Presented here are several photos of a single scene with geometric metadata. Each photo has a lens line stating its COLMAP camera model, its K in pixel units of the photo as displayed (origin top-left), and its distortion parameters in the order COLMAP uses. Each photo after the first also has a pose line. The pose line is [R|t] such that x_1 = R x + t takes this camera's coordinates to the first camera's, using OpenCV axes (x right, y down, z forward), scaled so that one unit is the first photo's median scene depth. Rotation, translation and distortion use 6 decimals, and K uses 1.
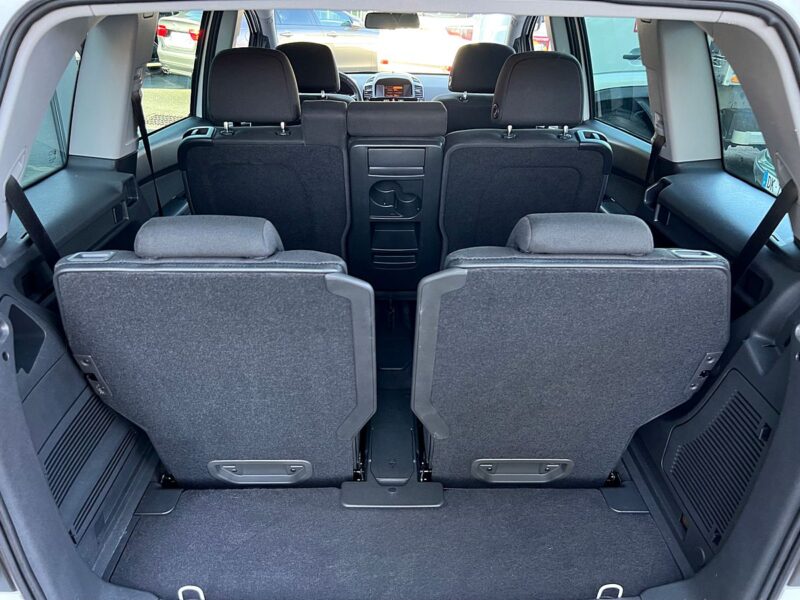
lens RADIAL K [[601.1, 0, 397.7], [0, 601.1, 298.0], [0, 0, 1]] dist [0.046738, -0.035933]
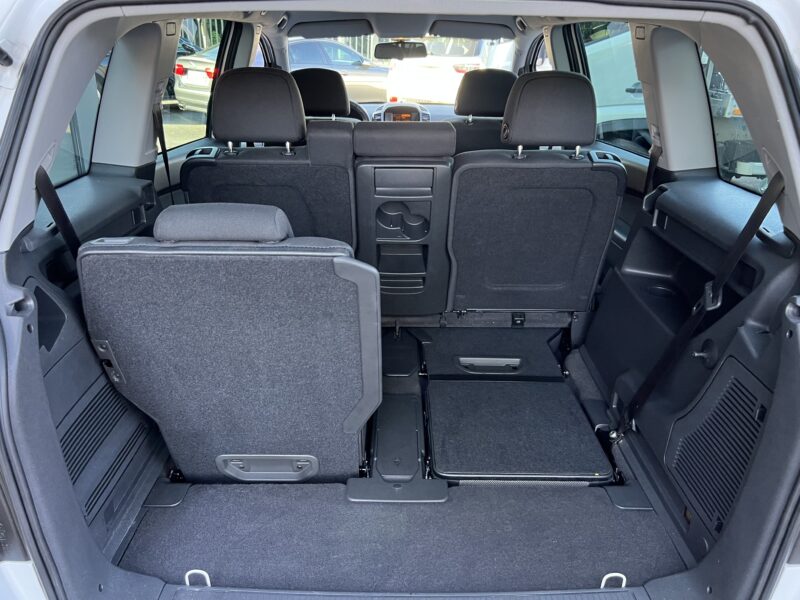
lens RADIAL K [[601.1, 0, 397.8], [0, 601.1, 292.7], [0, 0, 1]] dist [0.046738, -0.035933]
pose [[0.999901, 0.003566, -0.013598, 0.005278], [-0.004466, 0.997762, -0.066712, 0.071918], [0.013329, 0.066766, 0.997680, -0.033716]]
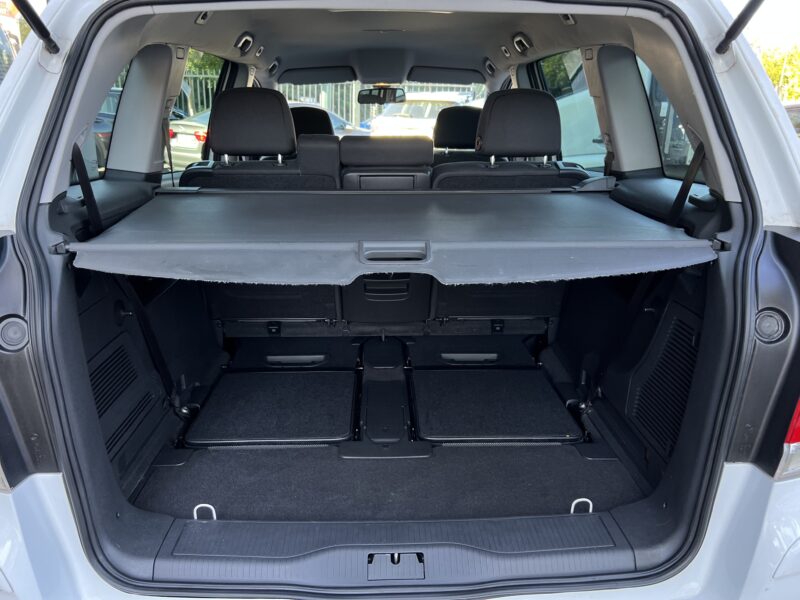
lens RADIAL K [[601.1, 0, 394.3], [0, 601.1, 297.7], [0, 0, 1]] dist [0.046738, -0.035933]
pose [[0.999871, -0.014270, 0.007365, 0.003435], [0.015283, 0.986435, -0.163440, 0.262242], [-0.004933, 0.163532, 0.986526, -0.145543]]
